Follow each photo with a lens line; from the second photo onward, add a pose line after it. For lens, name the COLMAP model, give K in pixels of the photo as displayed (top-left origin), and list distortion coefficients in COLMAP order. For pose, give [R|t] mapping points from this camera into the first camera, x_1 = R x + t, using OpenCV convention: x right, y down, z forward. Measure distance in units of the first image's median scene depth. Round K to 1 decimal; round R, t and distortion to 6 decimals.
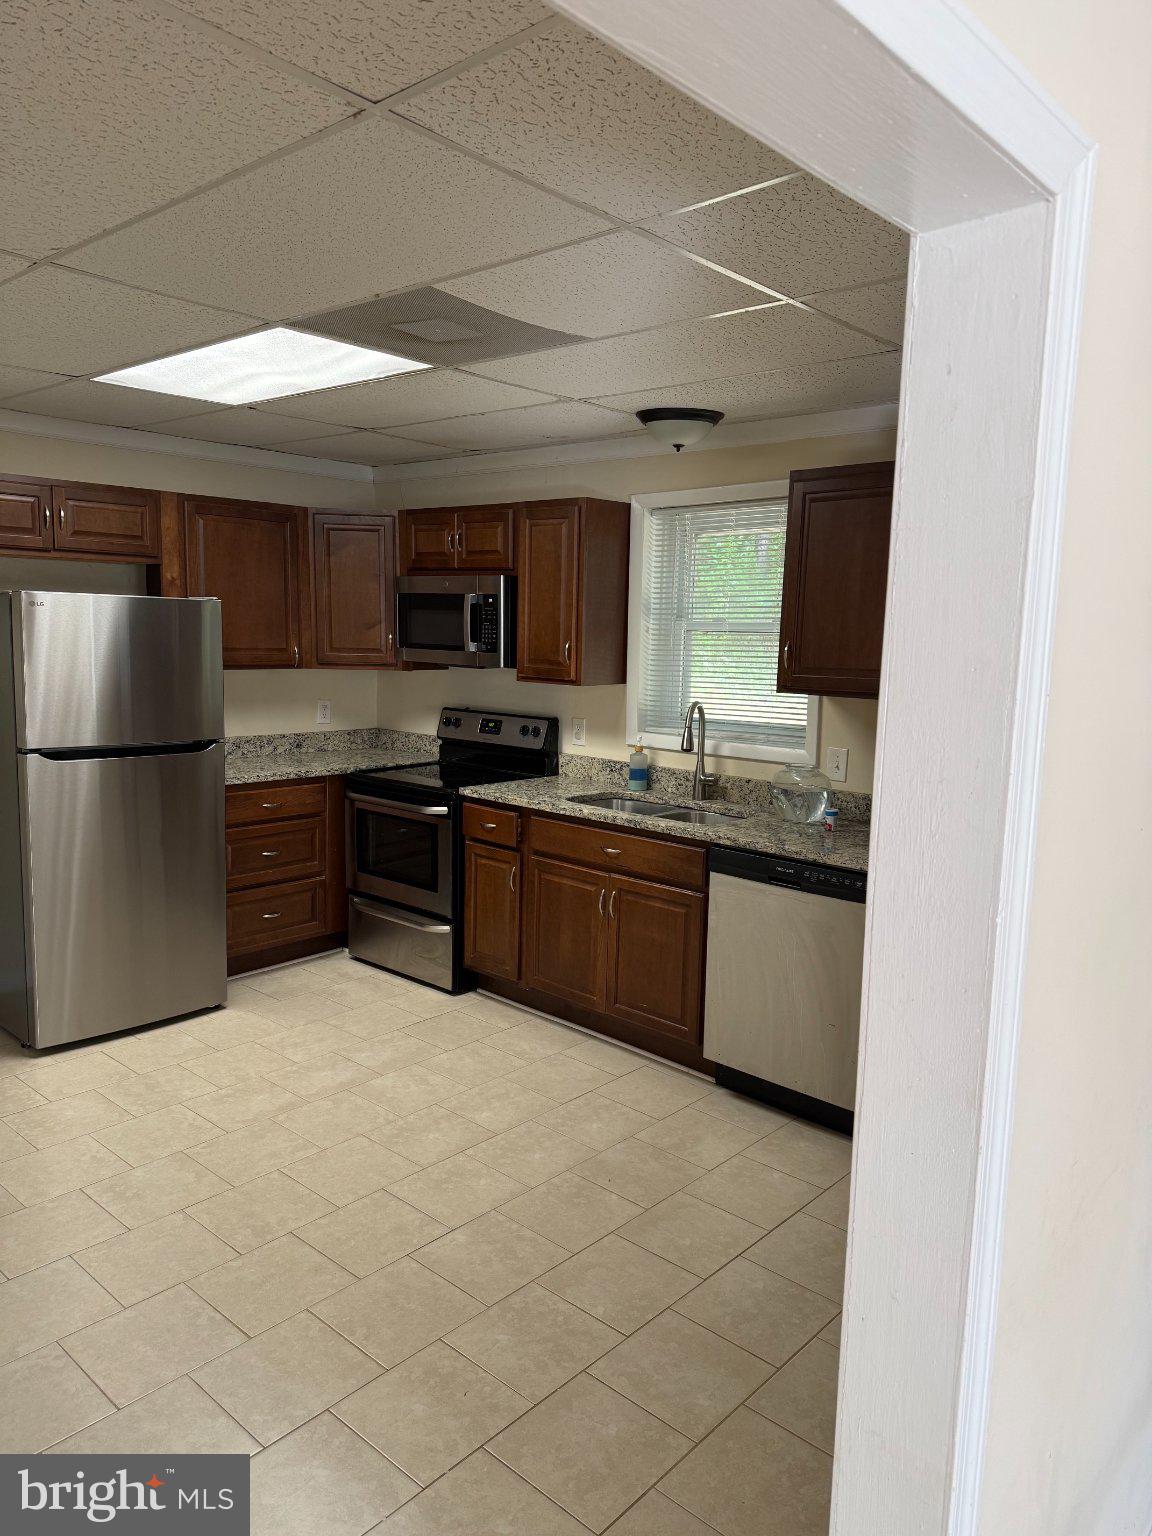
lens RADIAL K [[1083.9, 0, 576.0], [0, 1083.9, 768.0], [0, 0, 1]] dist [0.143016, -0.181135]
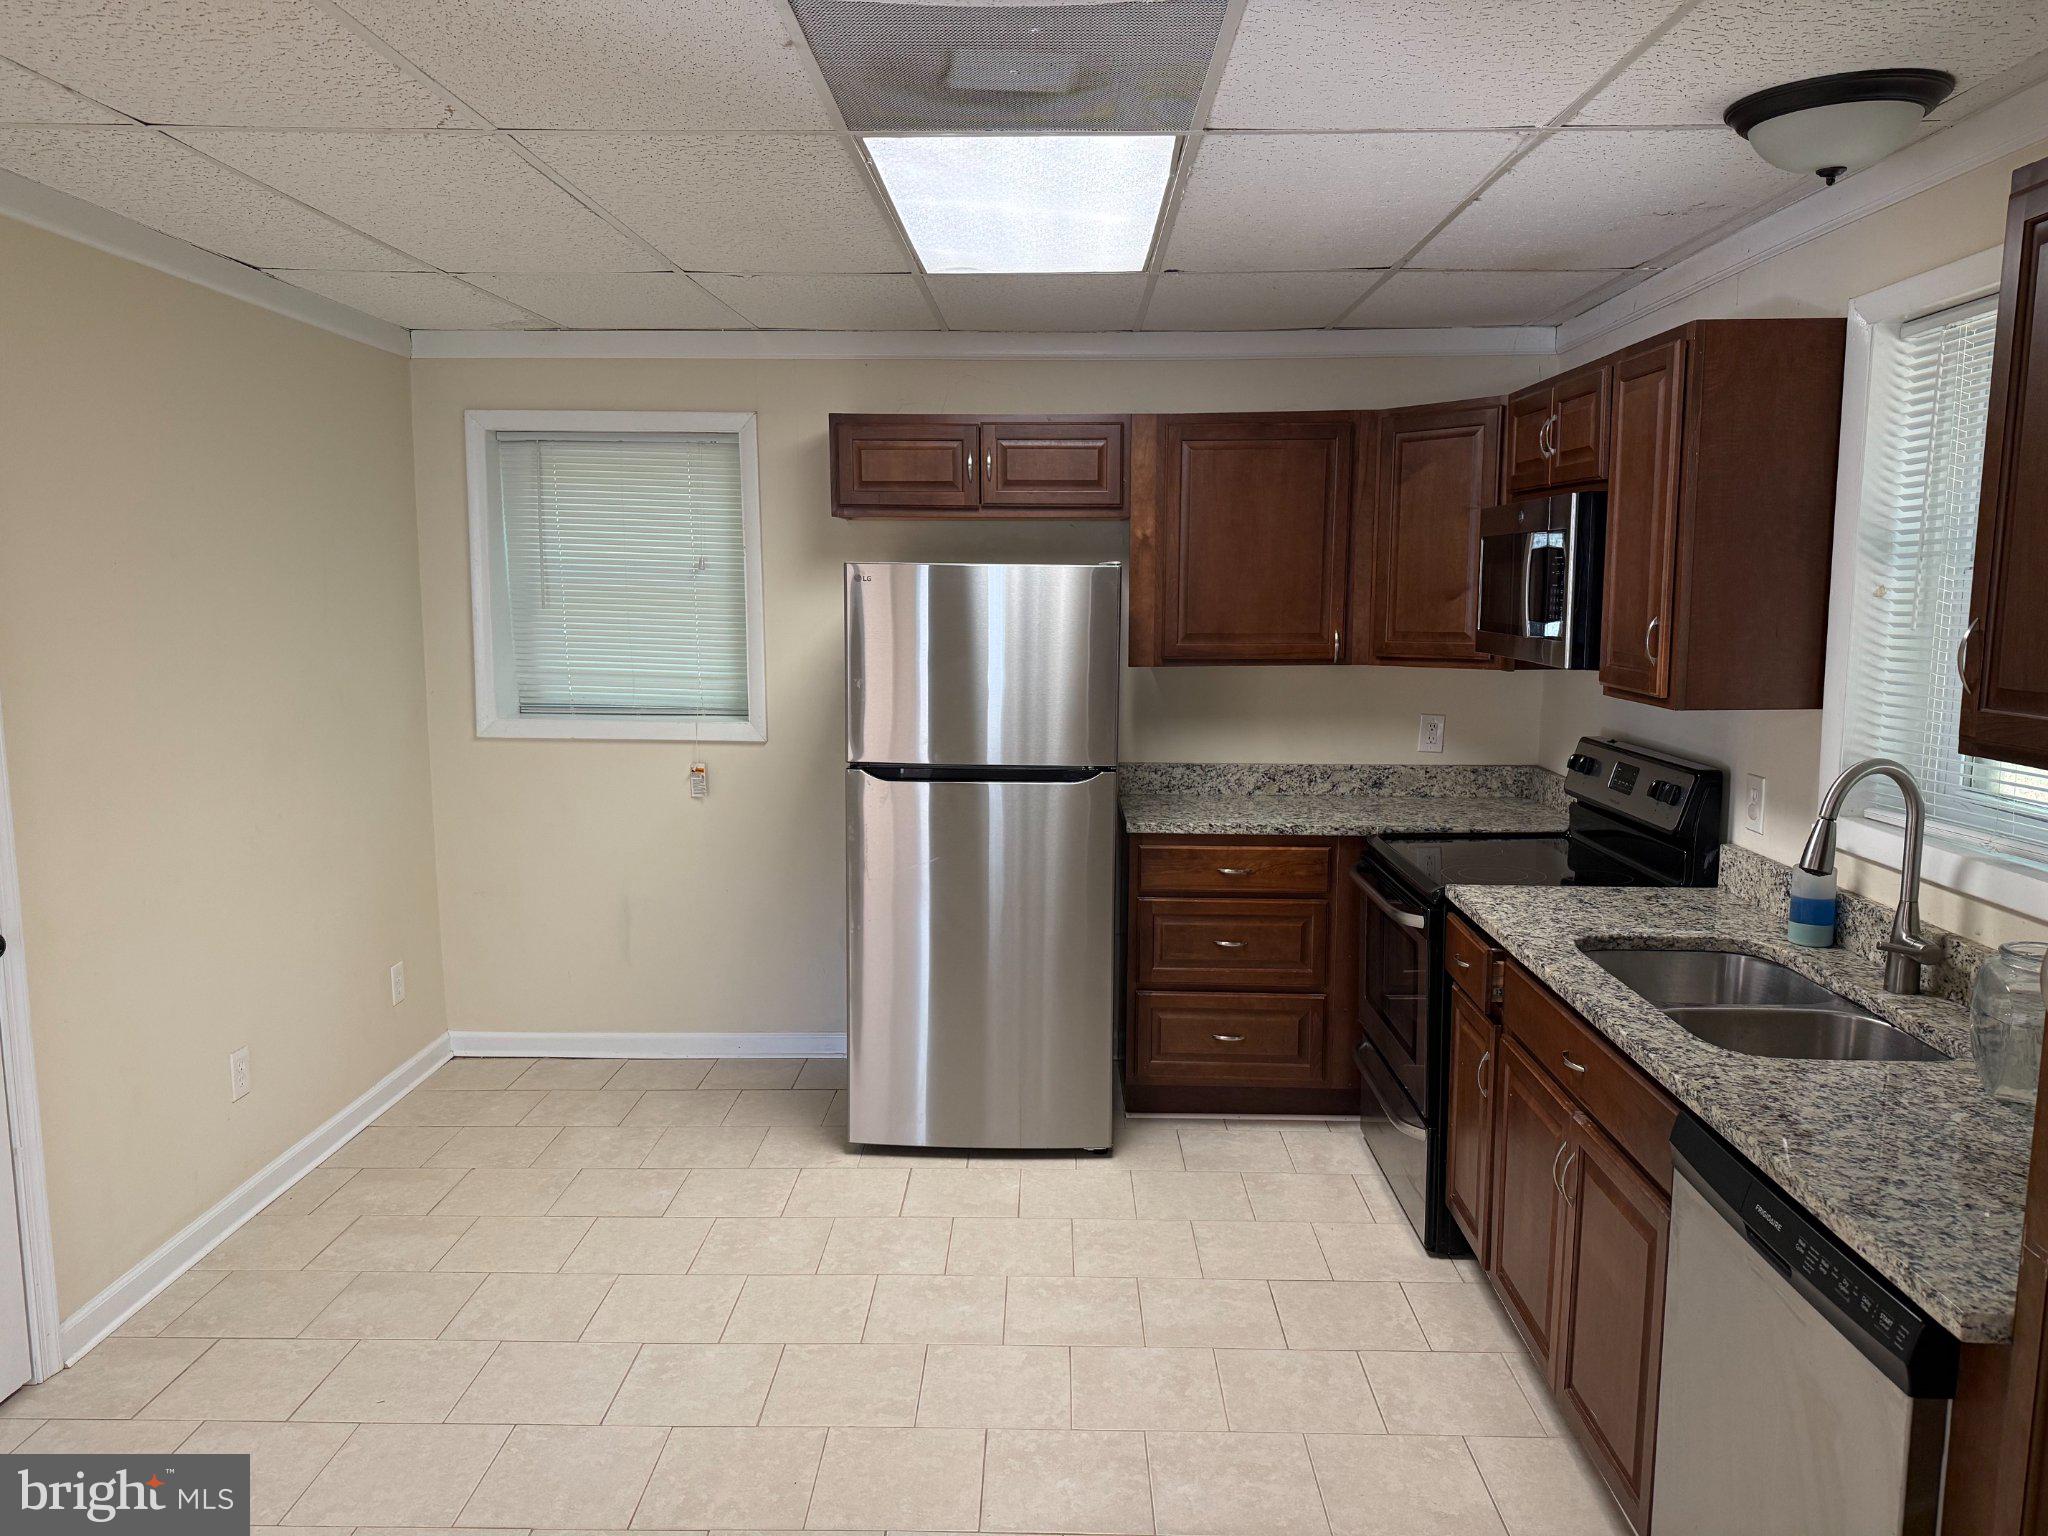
lens RADIAL K [[1445.2, 0, 1024.0], [0, 1445.2, 768.0], [0, 0, 1]] dist [0.143016, -0.181135]
pose [[0.657432, 0.074505, -0.749821, 0.297700], [-0.084985, 0.996082, 0.024461, -0.039886], [0.748706, 0.047642, 0.661188, 0.335700]]
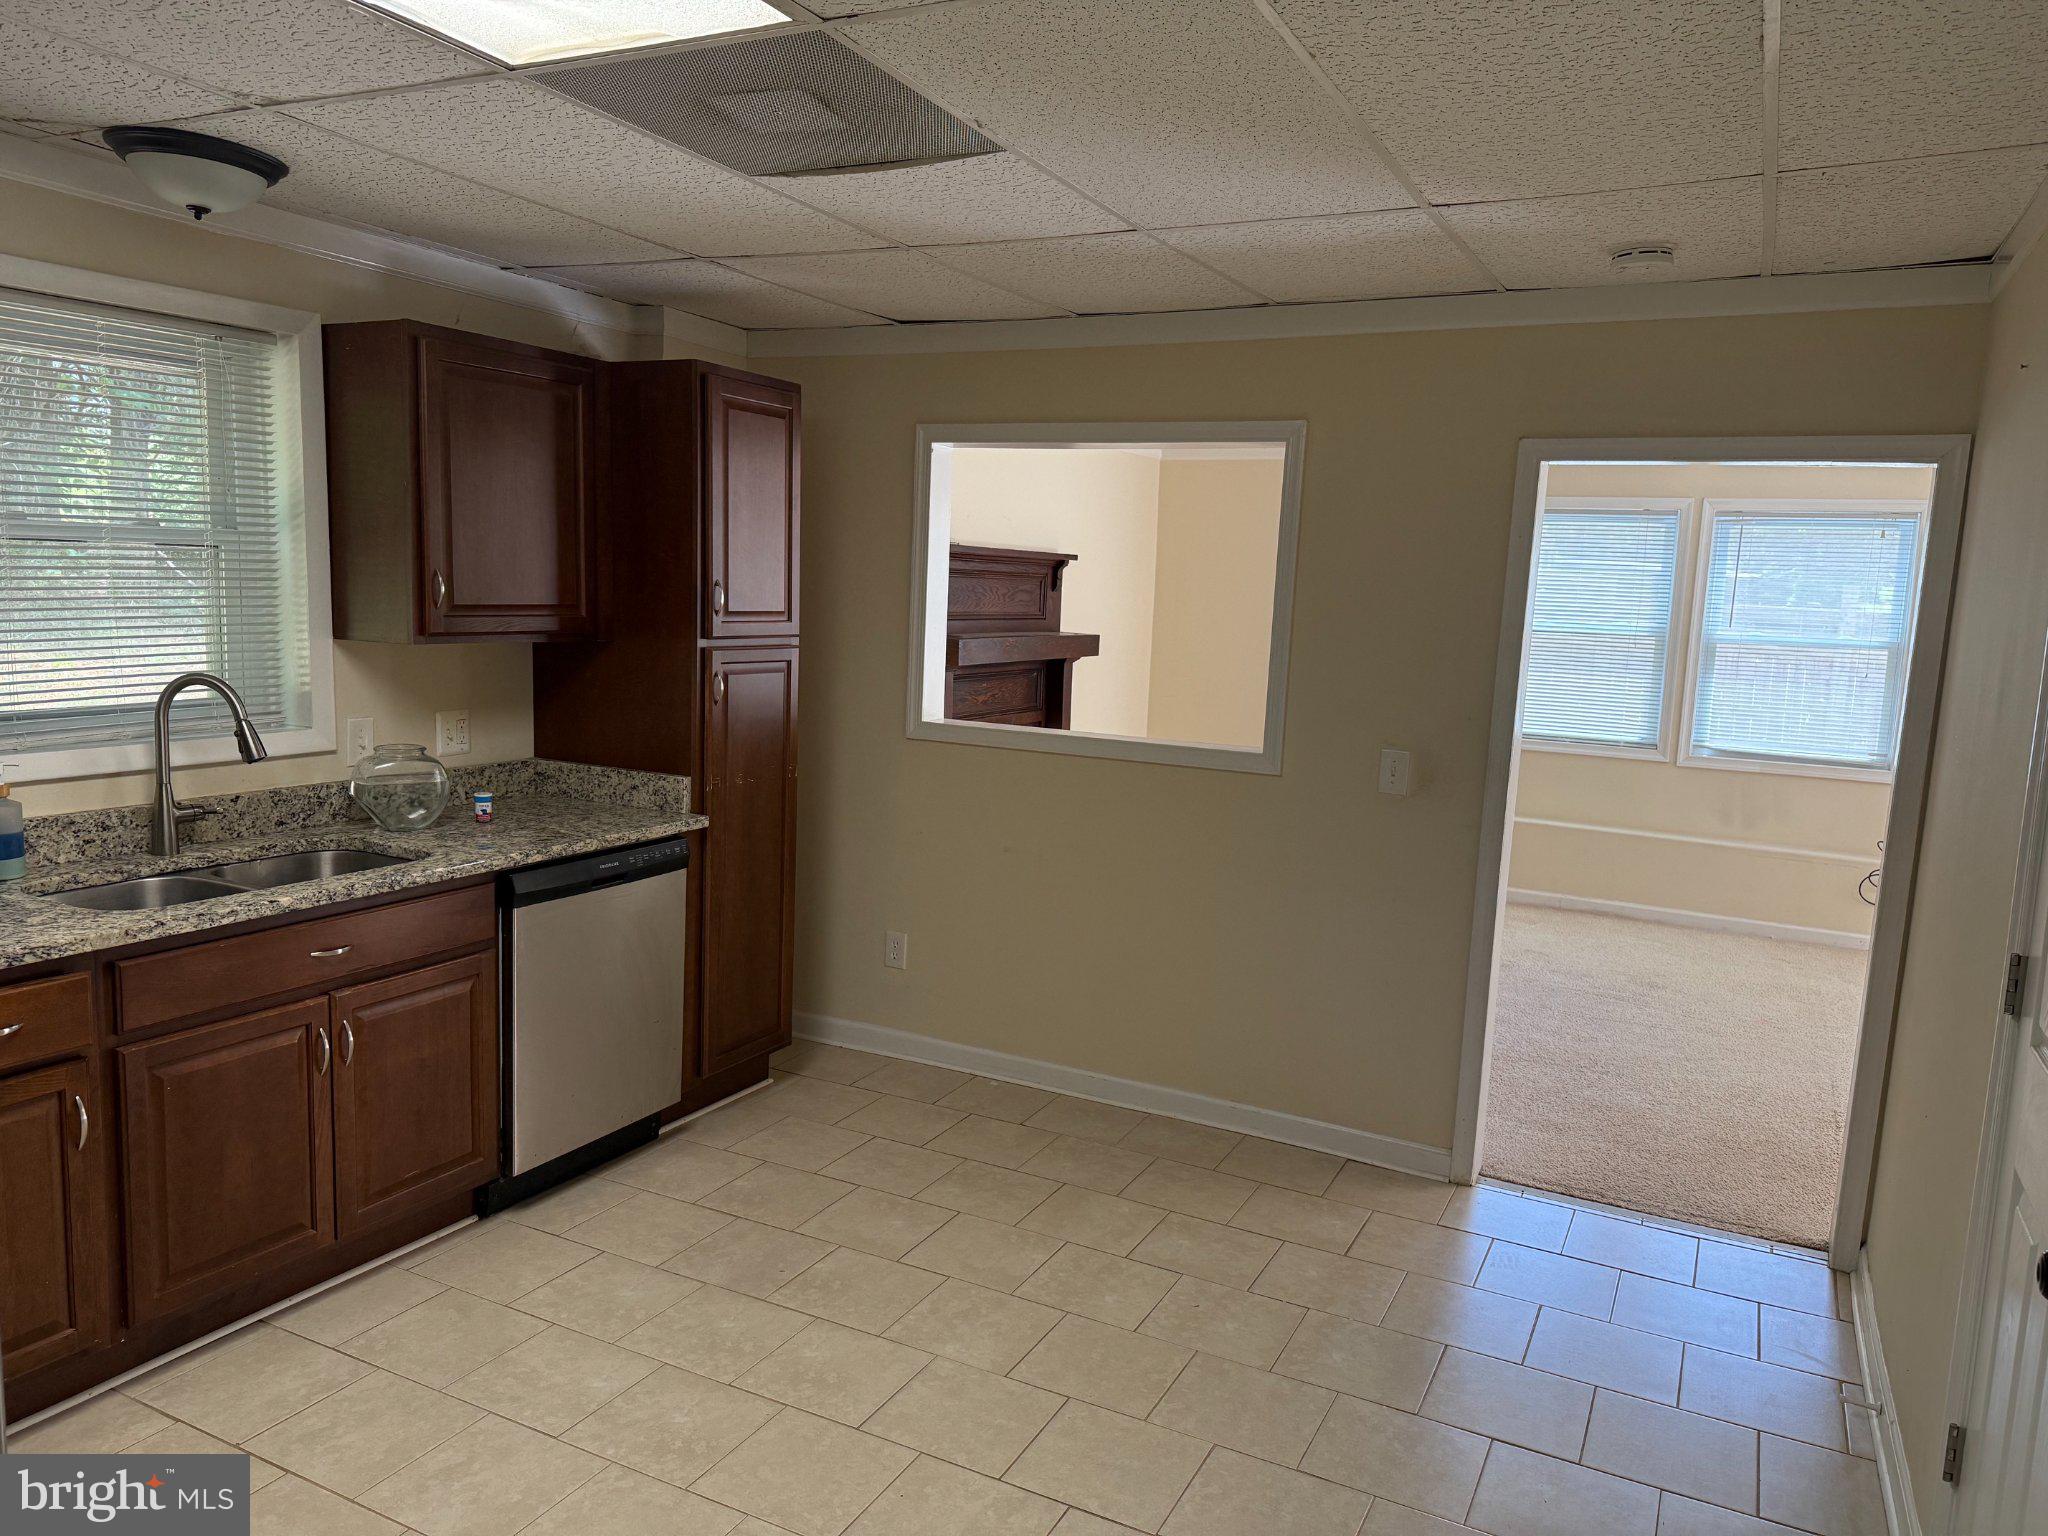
lens RADIAL K [[1445.2, 0, 1024.0], [0, 1445.2, 768.0], [0, 0, 1]] dist [0.143016, -0.181135]
pose [[-0.255033, -0.164495, 0.952838, -0.656496], [0.080465, 0.978395, 0.190444, -0.113075], [-0.963579, 0.125239, -0.236287, 0.710523]]
